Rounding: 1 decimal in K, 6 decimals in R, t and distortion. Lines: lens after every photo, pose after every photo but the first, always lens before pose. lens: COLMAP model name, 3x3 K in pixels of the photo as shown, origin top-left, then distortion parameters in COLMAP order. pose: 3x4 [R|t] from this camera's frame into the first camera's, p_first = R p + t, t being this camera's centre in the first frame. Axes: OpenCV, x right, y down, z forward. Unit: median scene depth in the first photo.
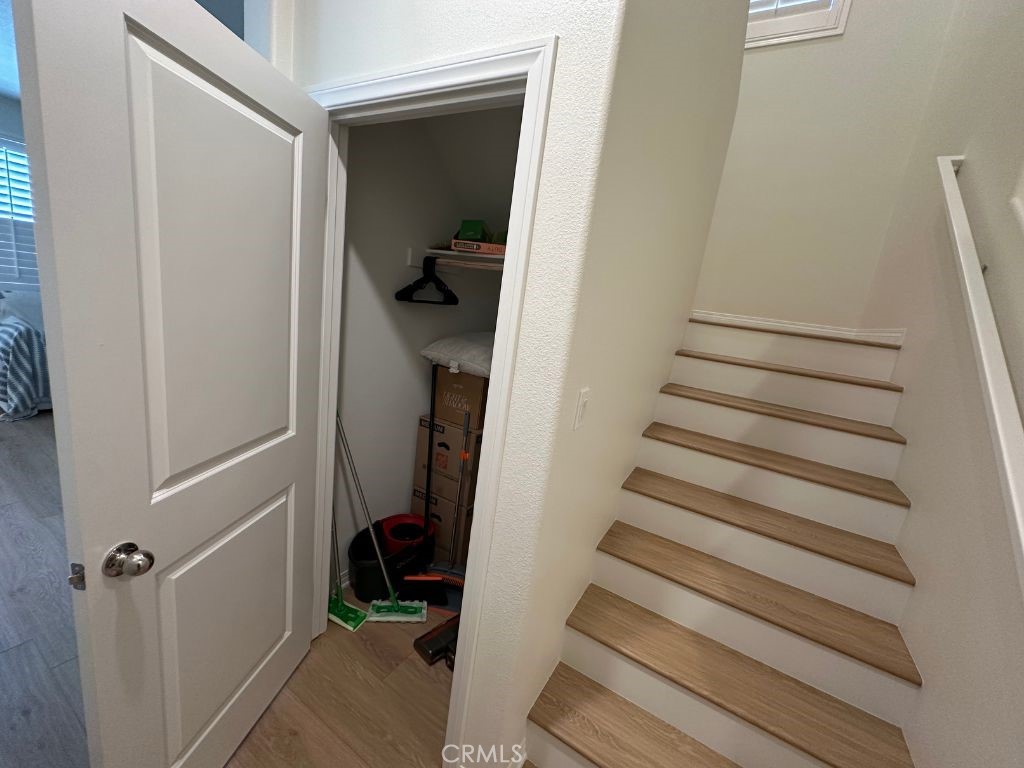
lens RADIAL K [[412.4, 0, 513.2], [0, 412.4, 386.3], [0, 0, 1]] dist [-0.001640, -0.000032]
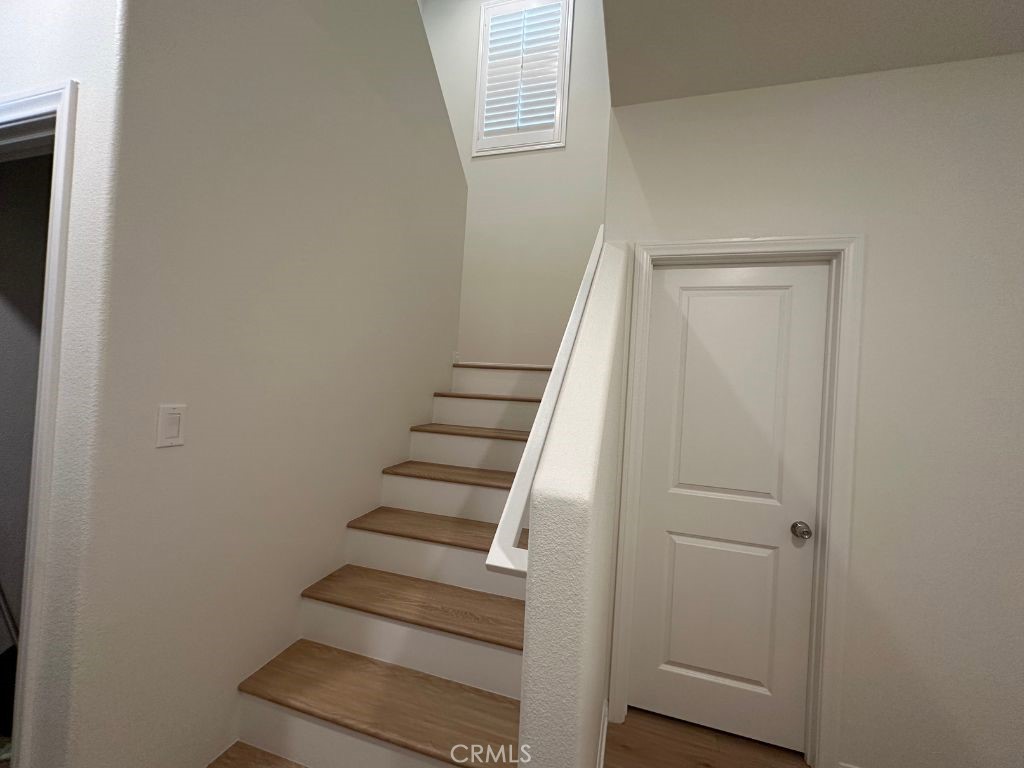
lens RADIAL K [[412.4, 0, 513.0], [0, 412.4, 384.5], [0, 0, 1]] dist [-0.001640, -0.000032]
pose [[0.968501, -0.076289, 0.237034, 0.501483], [0.121248, 0.975923, -0.181311, 0.162252], [-0.217495, 0.204339, 0.954432, -0.088018]]
